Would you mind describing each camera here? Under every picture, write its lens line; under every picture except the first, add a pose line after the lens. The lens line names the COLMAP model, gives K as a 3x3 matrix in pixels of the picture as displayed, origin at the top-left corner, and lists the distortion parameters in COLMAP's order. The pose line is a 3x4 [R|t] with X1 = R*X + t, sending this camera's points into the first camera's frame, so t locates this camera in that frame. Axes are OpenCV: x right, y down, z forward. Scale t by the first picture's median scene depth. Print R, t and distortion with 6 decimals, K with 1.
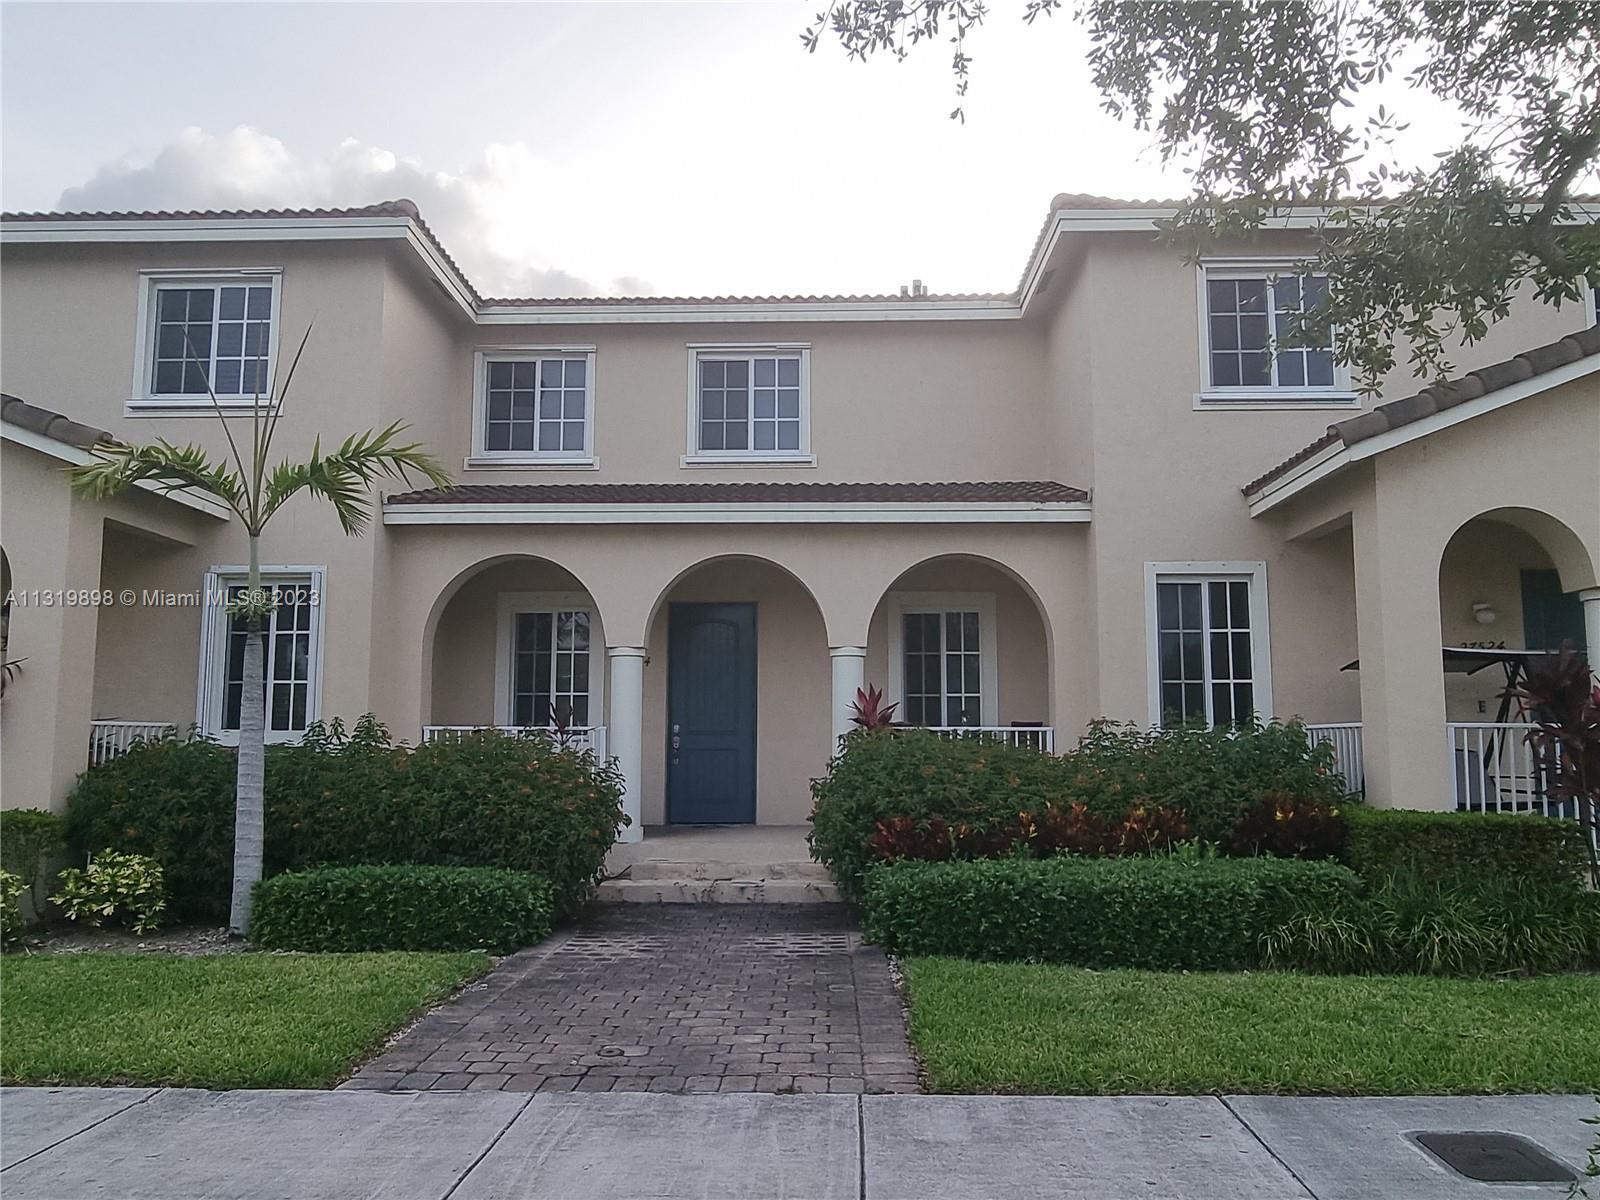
lens RADIAL K [[1110.7, 0, 800.0], [0, 1110.7, 600.0], [0, 0, 1]] dist [0.018709, 0.000247]
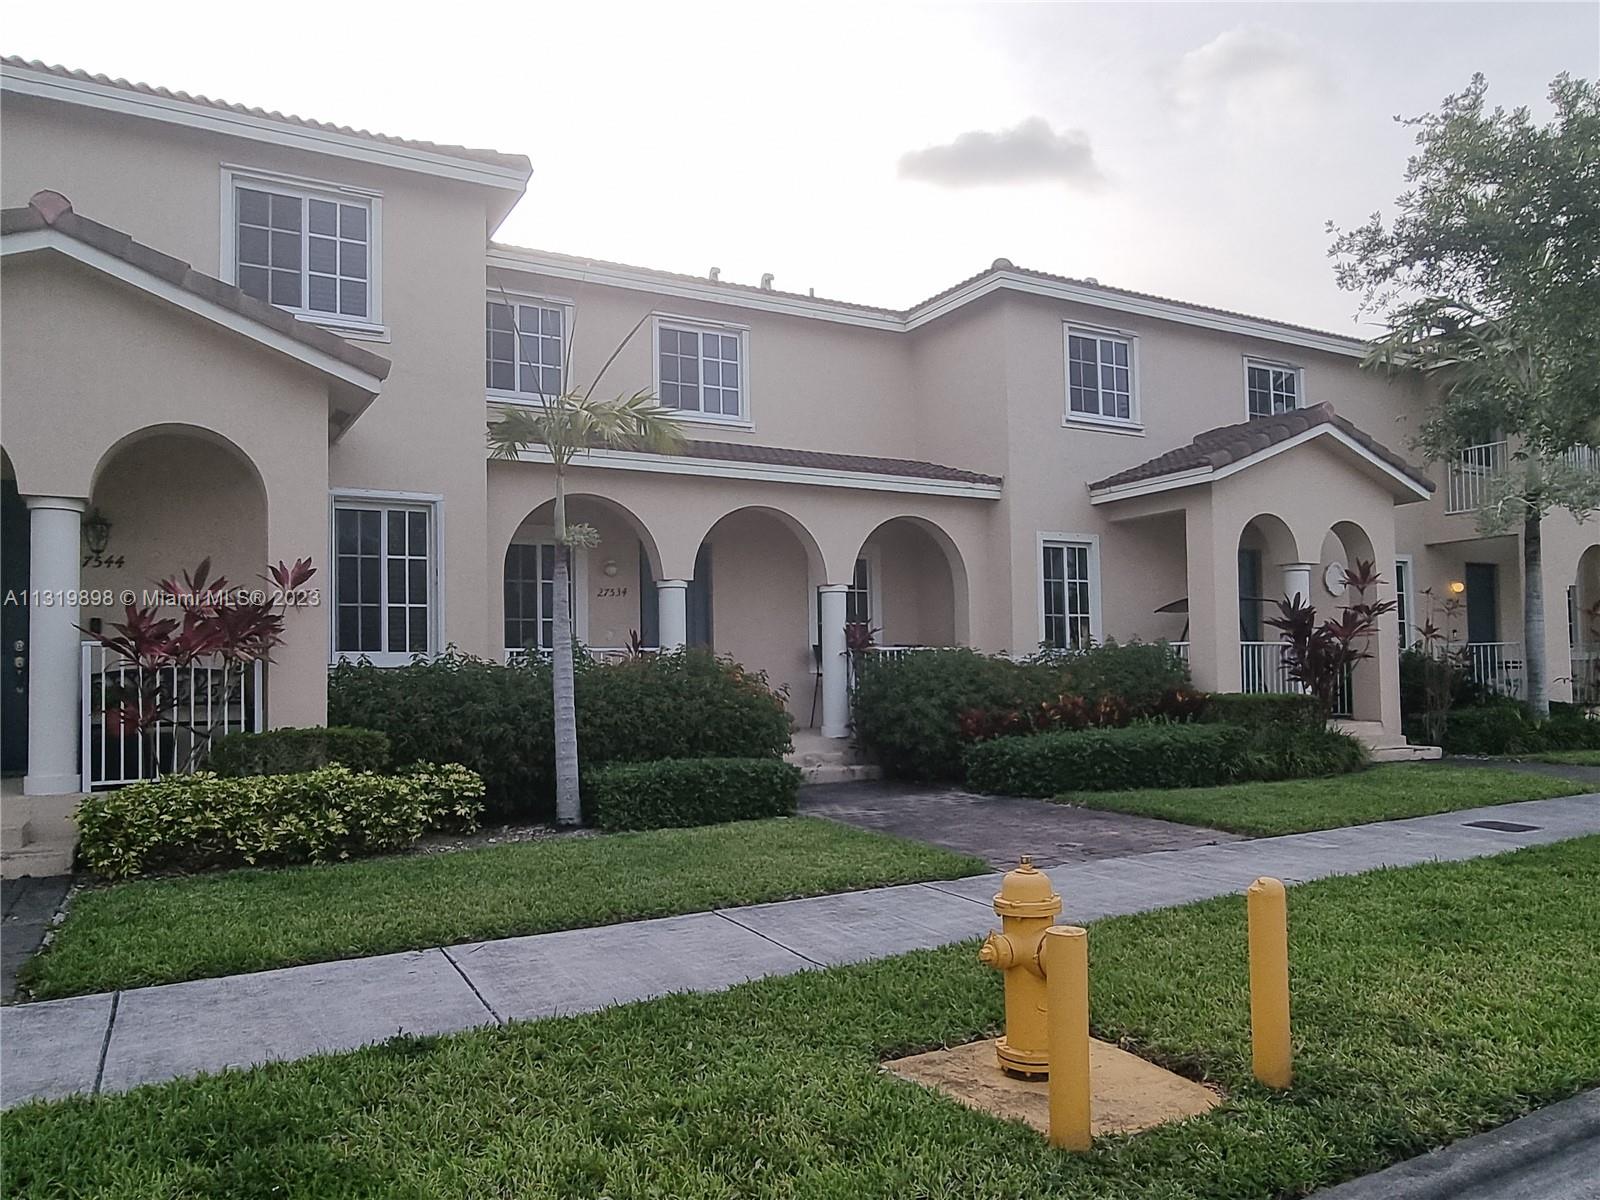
lens RADIAL K [[1110.7, 0, 800.0], [0, 1110.7, 600.0], [0, 0, 1]] dist [0.018709, 0.000247]
pose [[0.858465, 0.017083, 0.512588, -0.663696], [-0.046899, 0.997872, 0.045289, 0.003384], [-0.510724, -0.062920, 0.857439, -0.068335]]
